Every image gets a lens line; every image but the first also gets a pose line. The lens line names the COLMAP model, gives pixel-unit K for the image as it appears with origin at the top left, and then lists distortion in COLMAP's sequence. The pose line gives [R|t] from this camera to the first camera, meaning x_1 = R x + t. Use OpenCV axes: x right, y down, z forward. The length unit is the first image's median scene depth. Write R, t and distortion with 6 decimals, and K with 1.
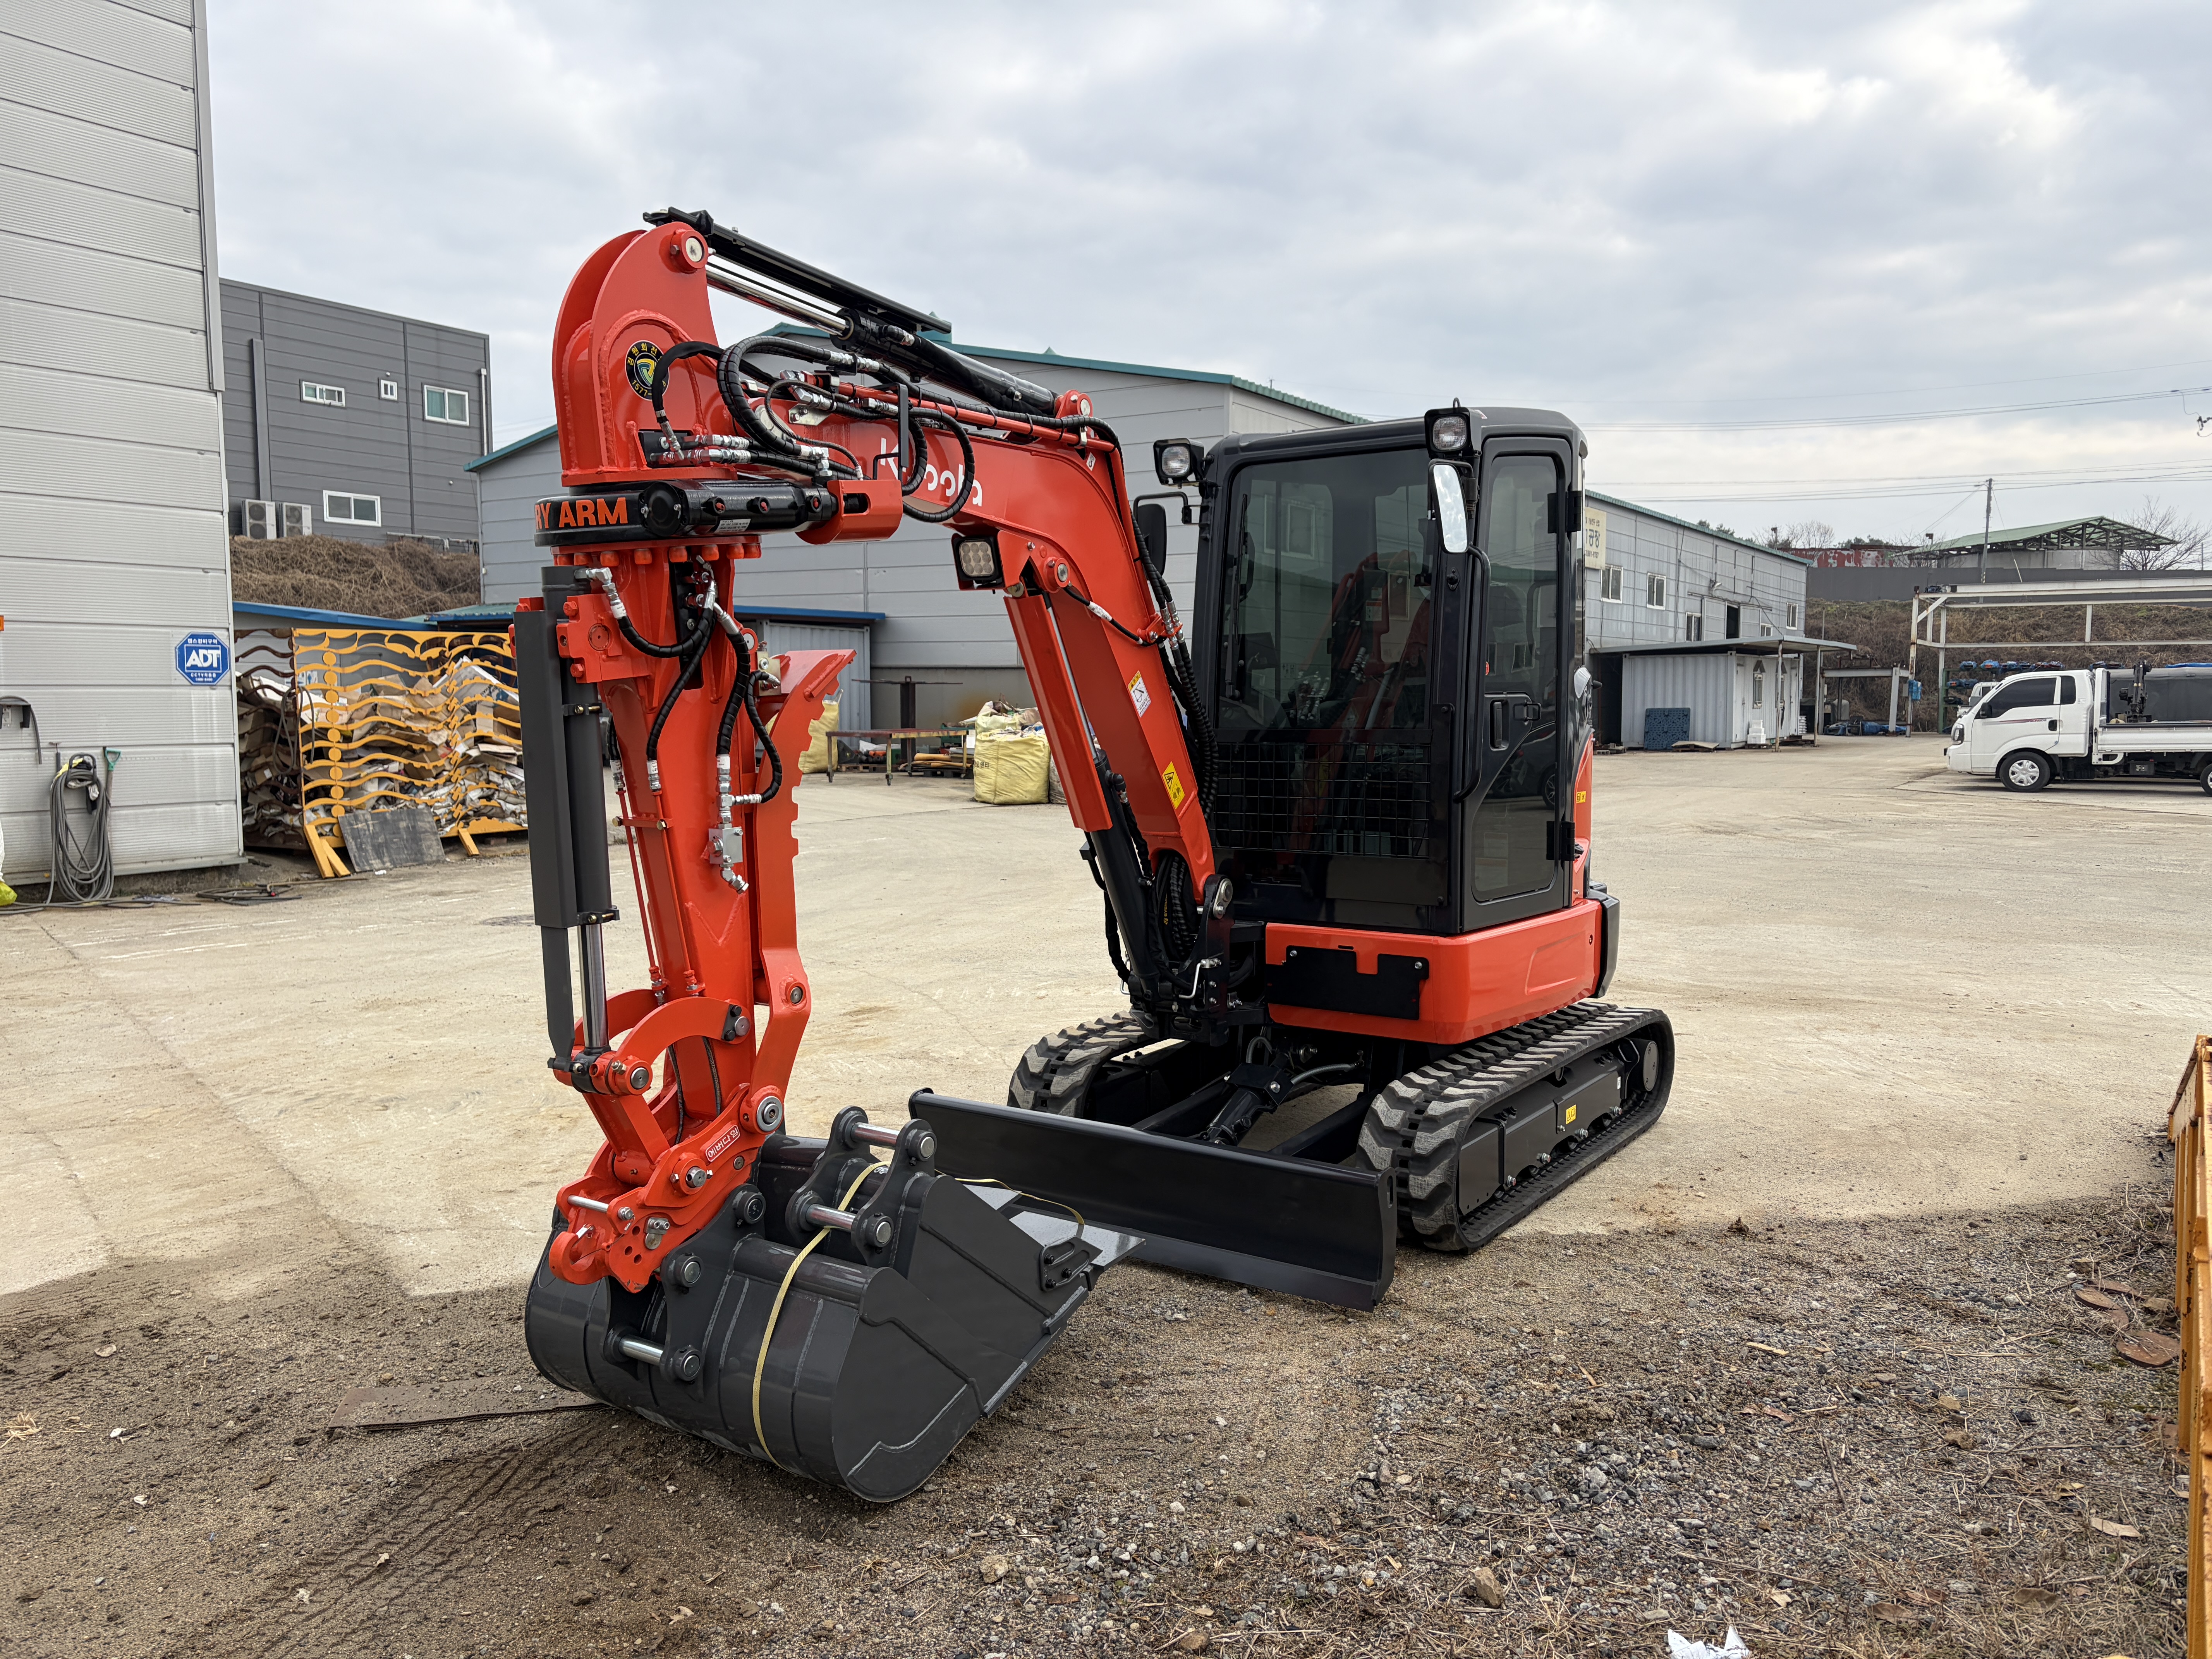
lens RADIAL K [[1709.3, 0, 1106.0], [0, 1709.3, 829.5], [0, 0, 1]] dist [0.027442, -0.001667]
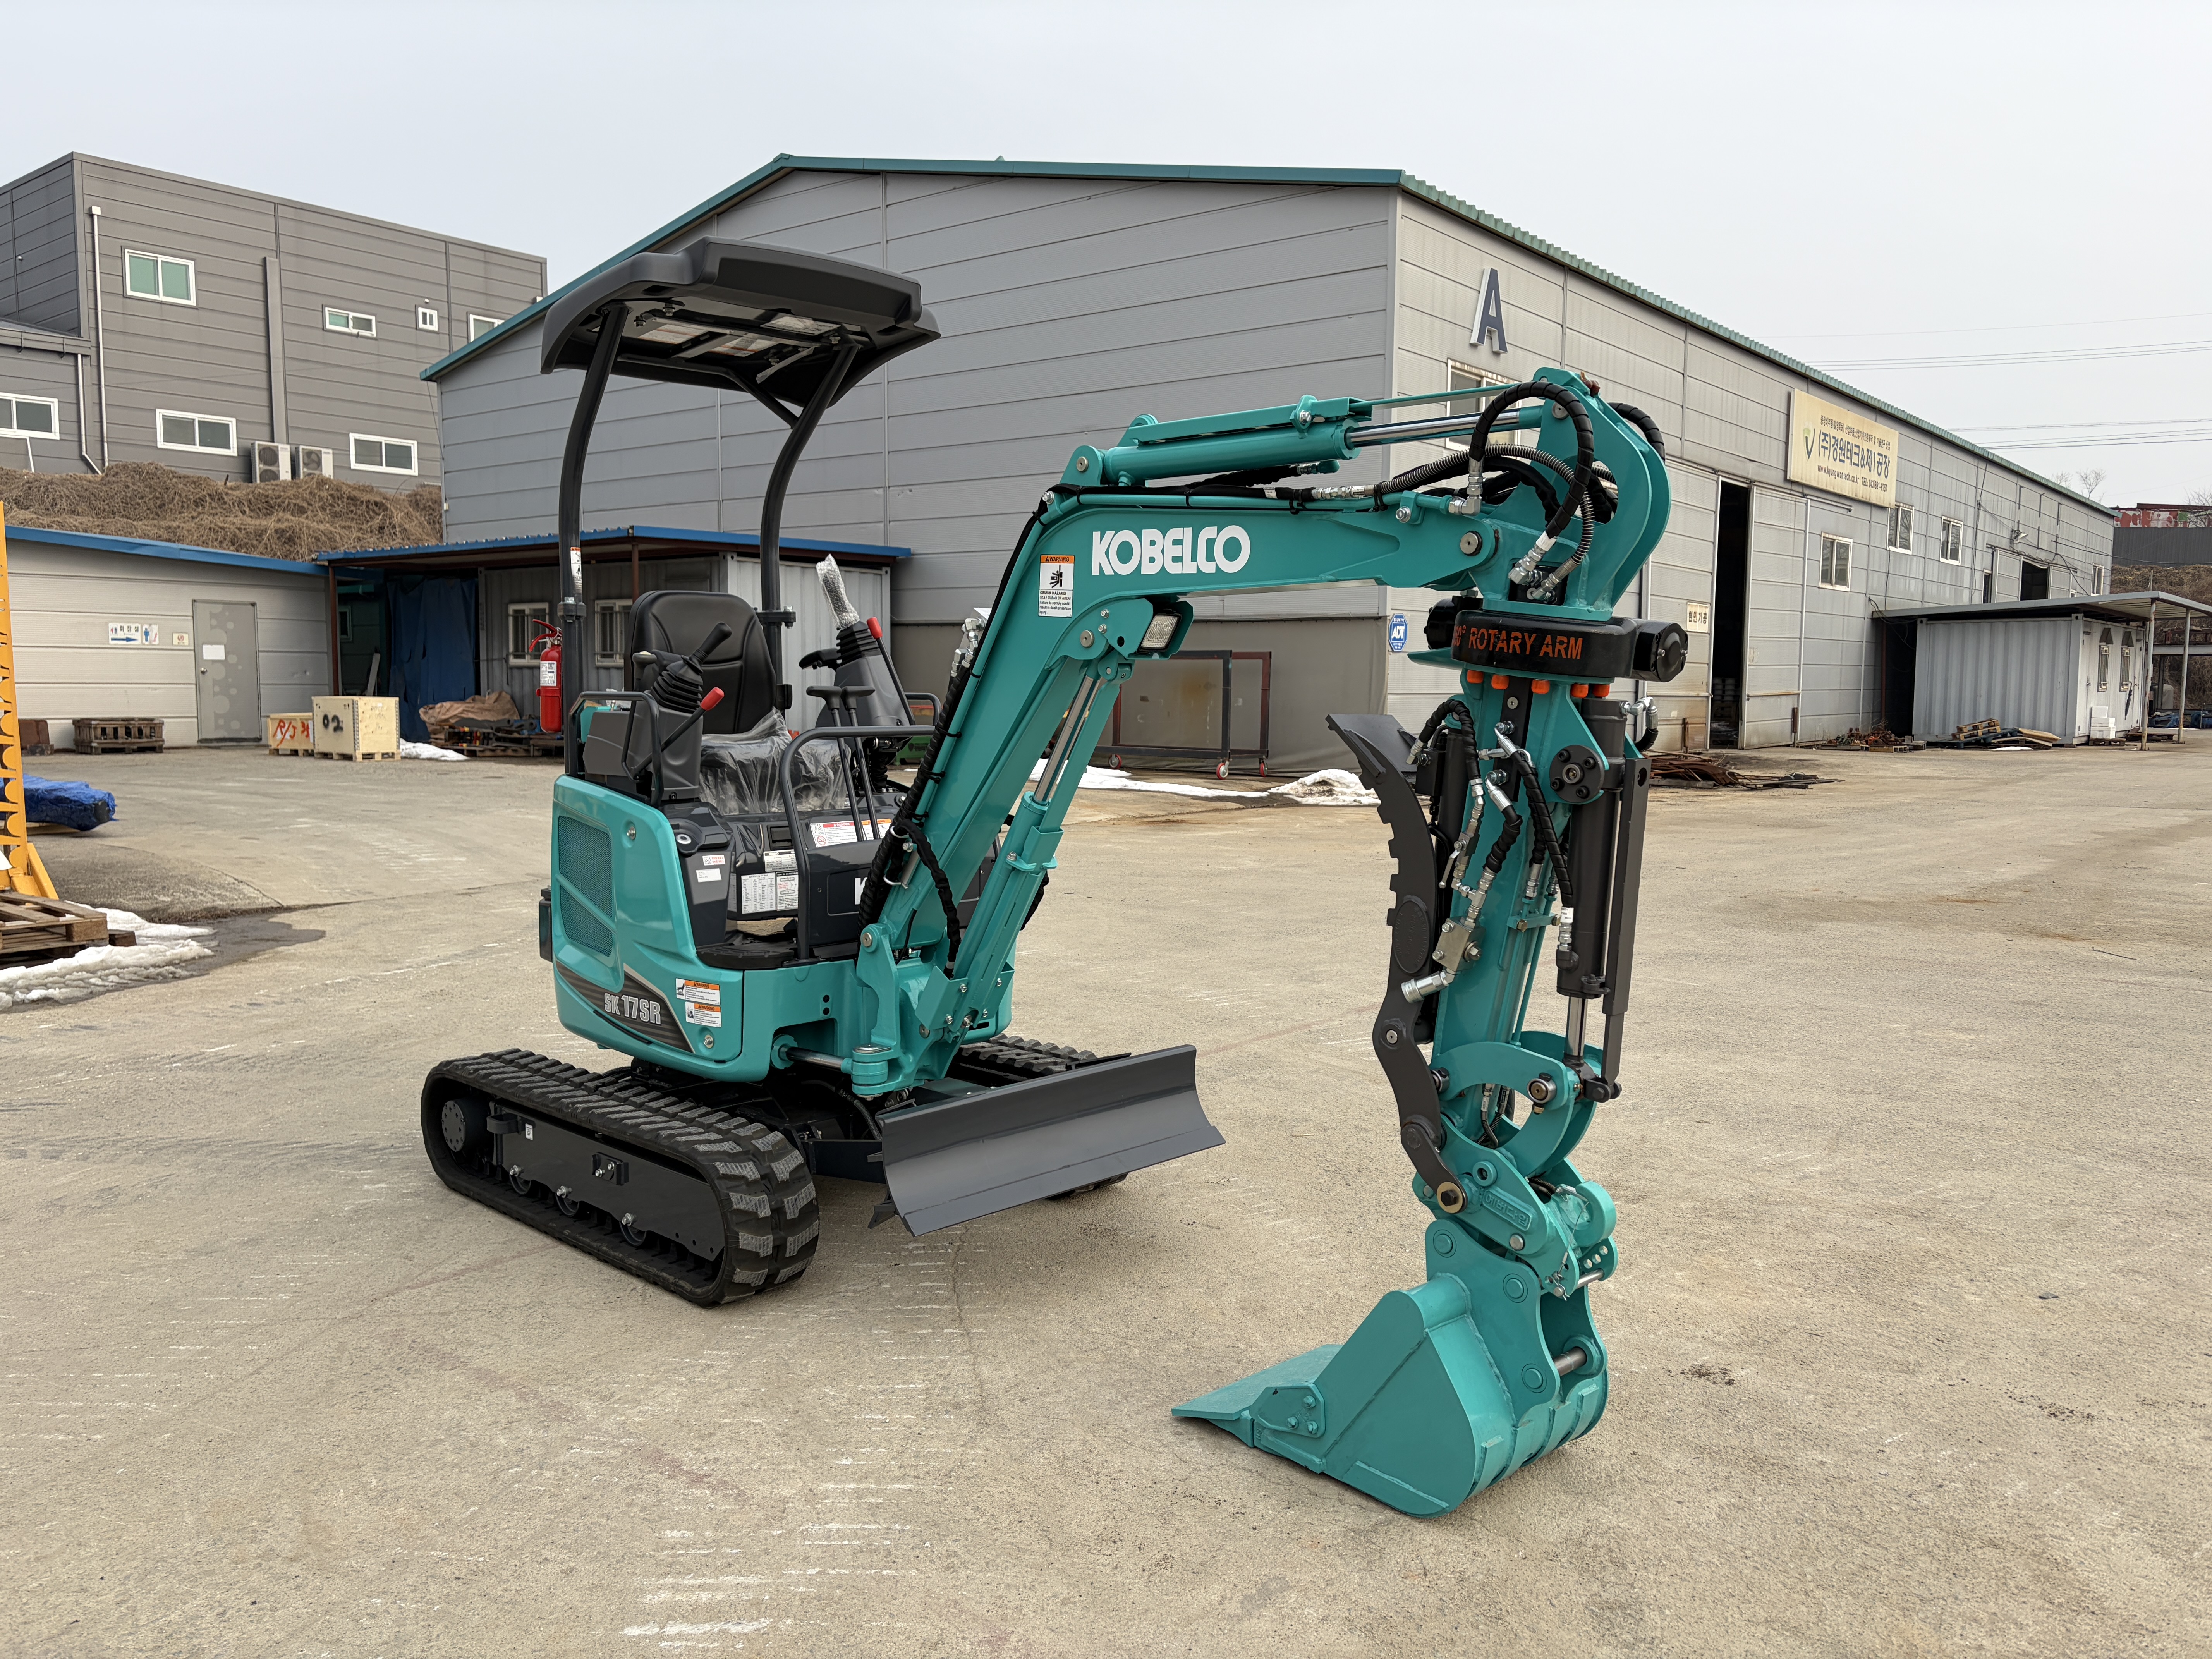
lens RADIAL K [[1677.9, 0, 1106.0], [0, 1677.9, 829.5], [0, 0, 1]] dist [0.059456, -0.056132]
pose [[0.995203, 0.014581, -0.096736, 0.015118], [-0.013701, 0.999859, 0.009759, -0.009943], [0.096865, -0.008386, 0.995262, 0.189374]]
